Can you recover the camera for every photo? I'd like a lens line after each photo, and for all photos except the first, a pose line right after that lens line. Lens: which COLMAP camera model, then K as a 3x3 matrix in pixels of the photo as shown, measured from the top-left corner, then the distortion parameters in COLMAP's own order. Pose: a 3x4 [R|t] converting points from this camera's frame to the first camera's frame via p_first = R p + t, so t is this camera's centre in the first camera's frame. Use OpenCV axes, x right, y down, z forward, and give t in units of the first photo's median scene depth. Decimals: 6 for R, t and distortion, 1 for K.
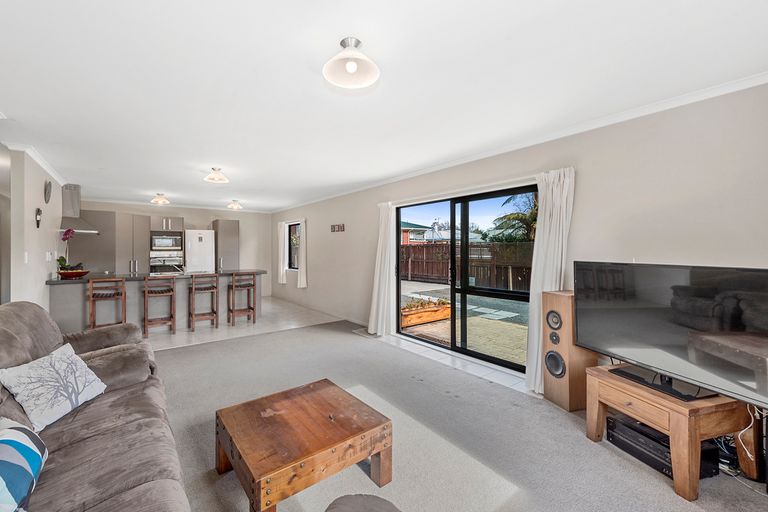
lens RADIAL K [[324.9, 0, 383.6], [0, 324.9, 243.1], [0, 0, 1]] dist [0.000751, 0.000045]
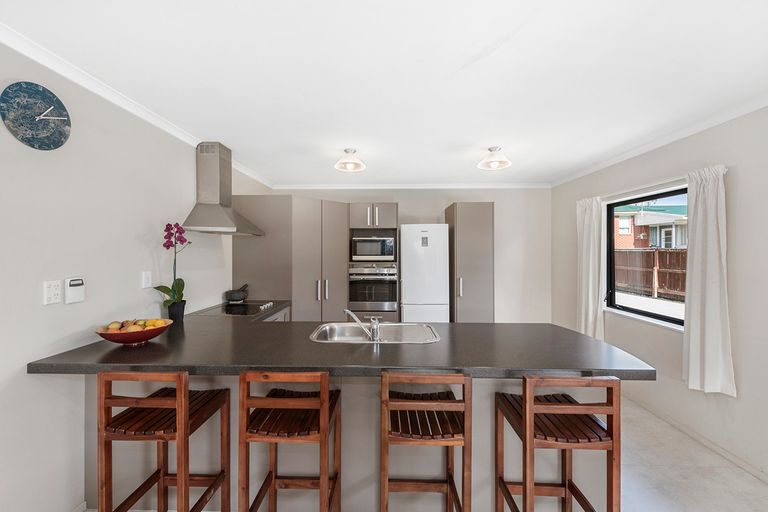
lens RADIAL K [[310.9, 0, 384.0], [0, 310.9, 256.0], [0, 0, 1]] dist [-0.000211, -0.000011]
pose [[0.779960, 0.008744, -0.625768, -0.304228], [0.010148, 0.999594, 0.026616, -0.002381], [0.625747, -0.027110, 0.779555, 0.573664]]
